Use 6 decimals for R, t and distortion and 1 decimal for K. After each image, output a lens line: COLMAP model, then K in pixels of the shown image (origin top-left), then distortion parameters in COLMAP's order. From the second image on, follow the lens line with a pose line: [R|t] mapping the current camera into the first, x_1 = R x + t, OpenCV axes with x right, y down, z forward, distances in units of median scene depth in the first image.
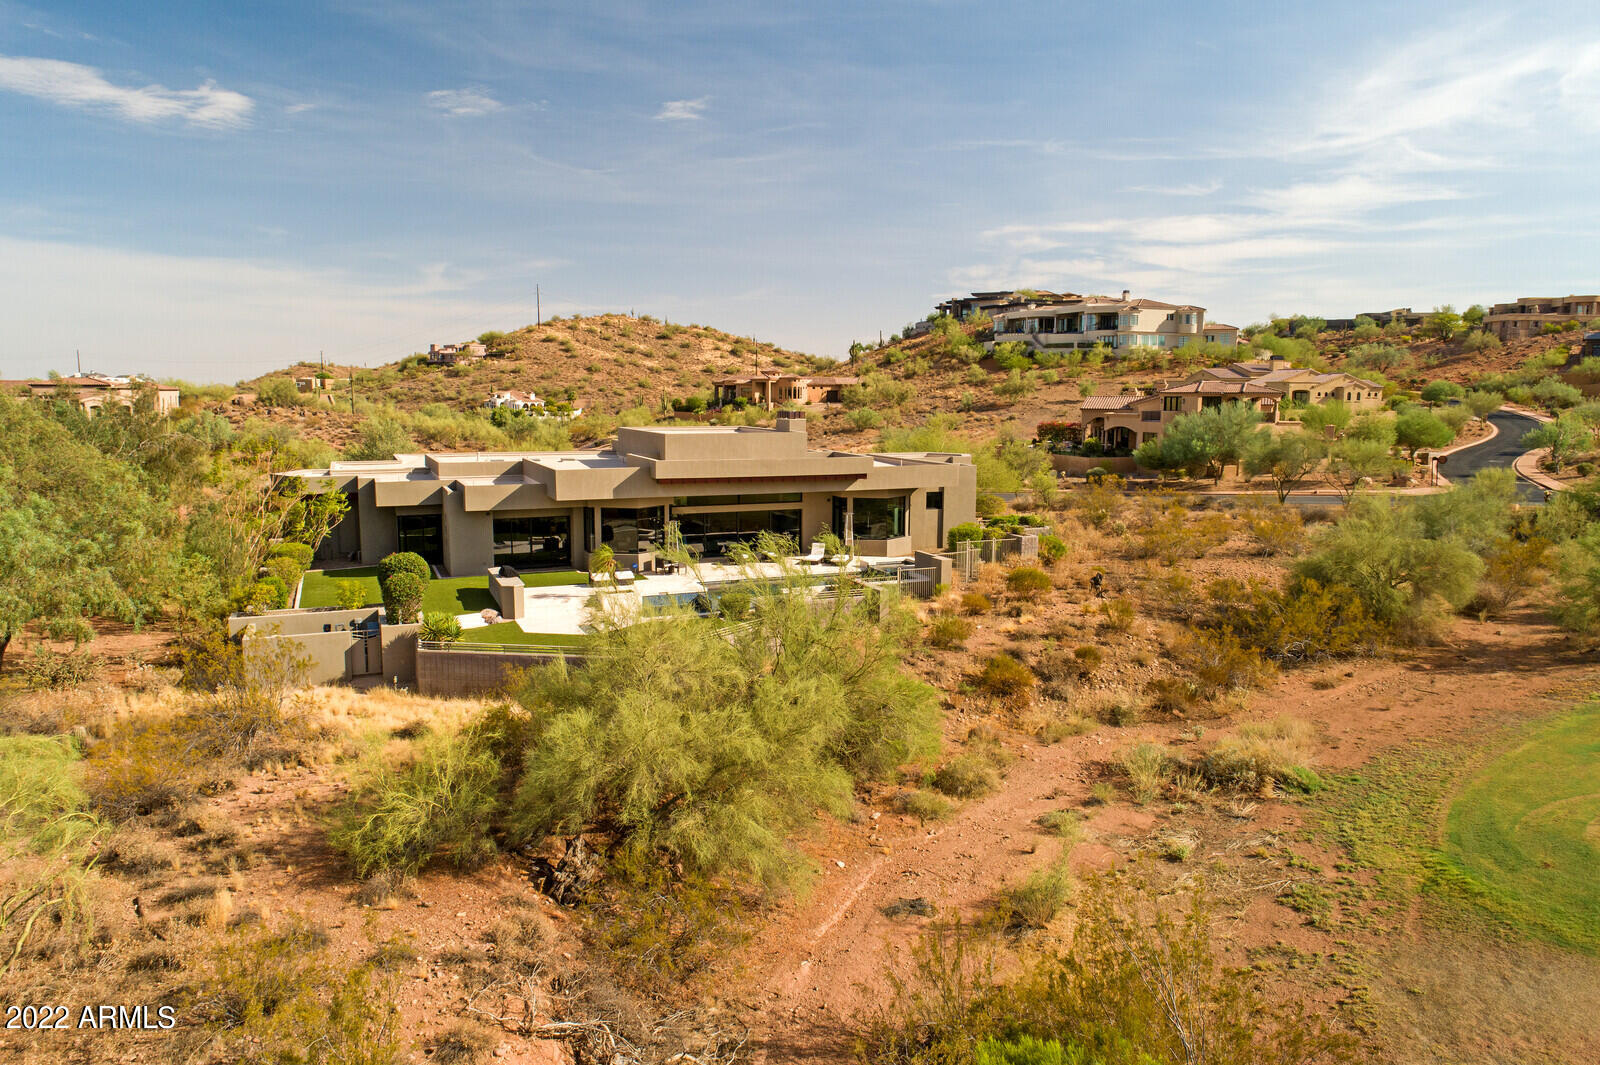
lens RADIAL K [[1075.0, 0, 807.5], [0, 1075.0, 537.0], [0, 0, 1]] dist [-0.008489, 0.006096]
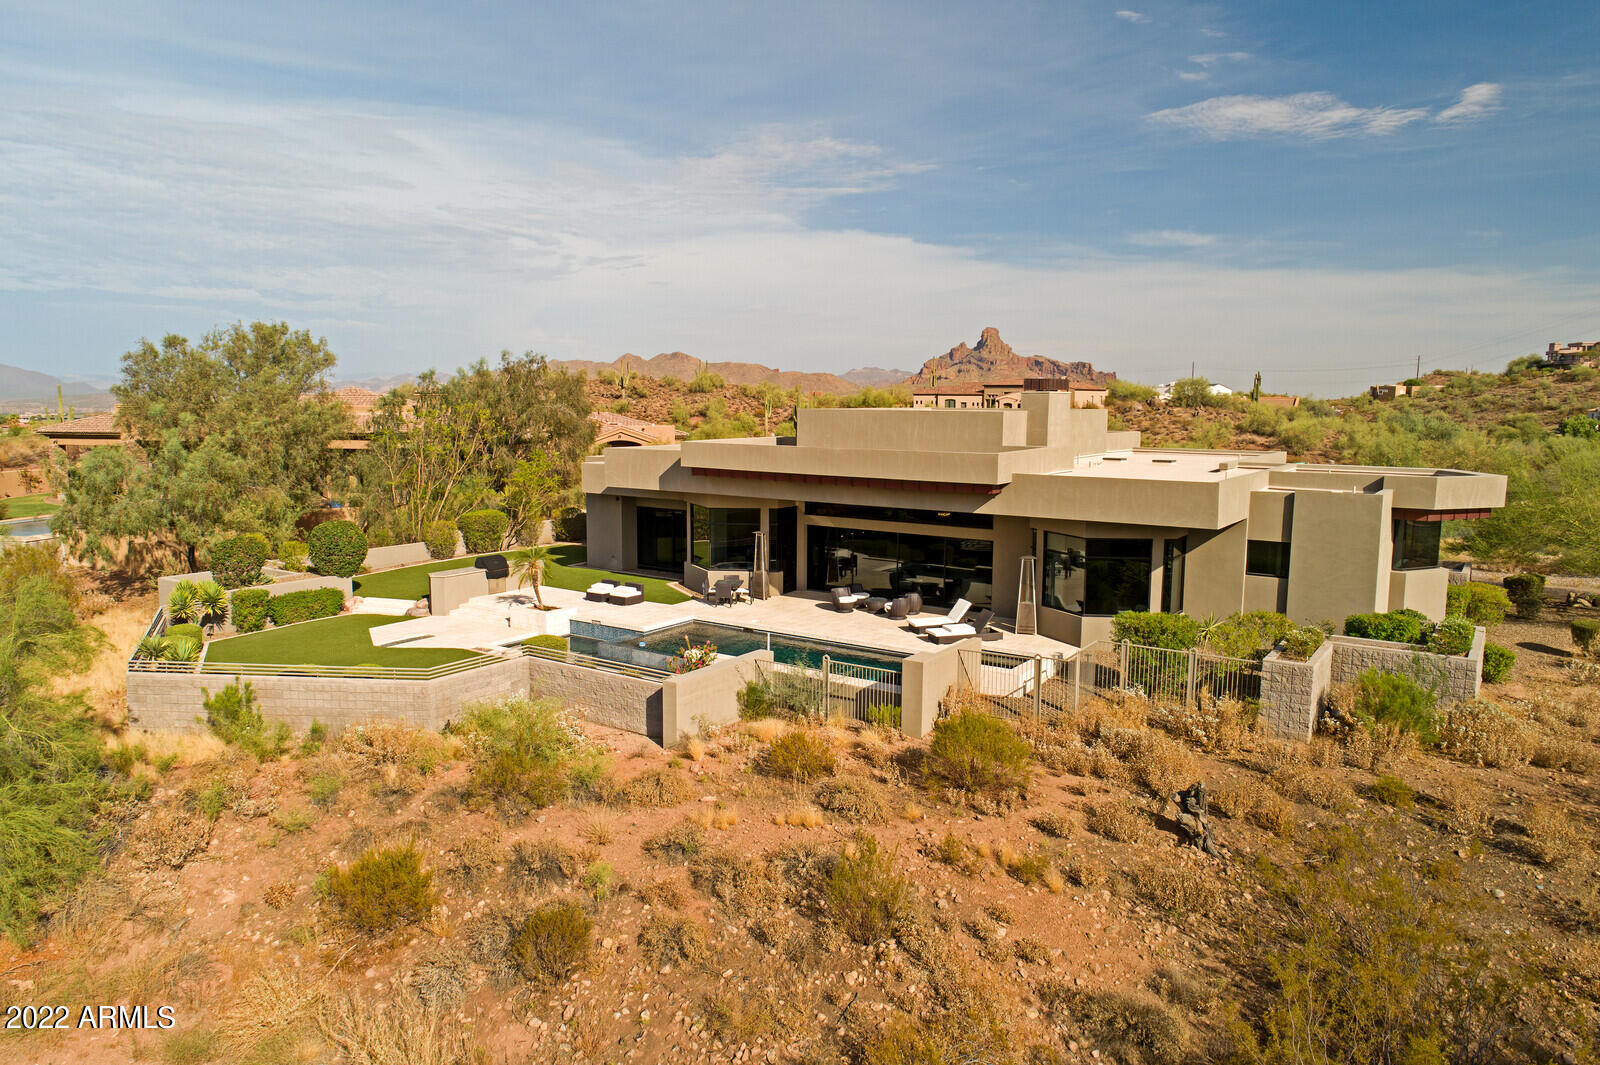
lens RADIAL K [[1075.0, 0, 810.4], [0, 1075.0, 531.1], [0, 0, 1]] dist [-0.008489, 0.006096]
pose [[0.514665, 0.104939, -0.850945, 0.075931], [-0.120493, 0.991485, 0.049395, -0.008125], [0.848882, 0.077111, 0.522927, 0.097459]]
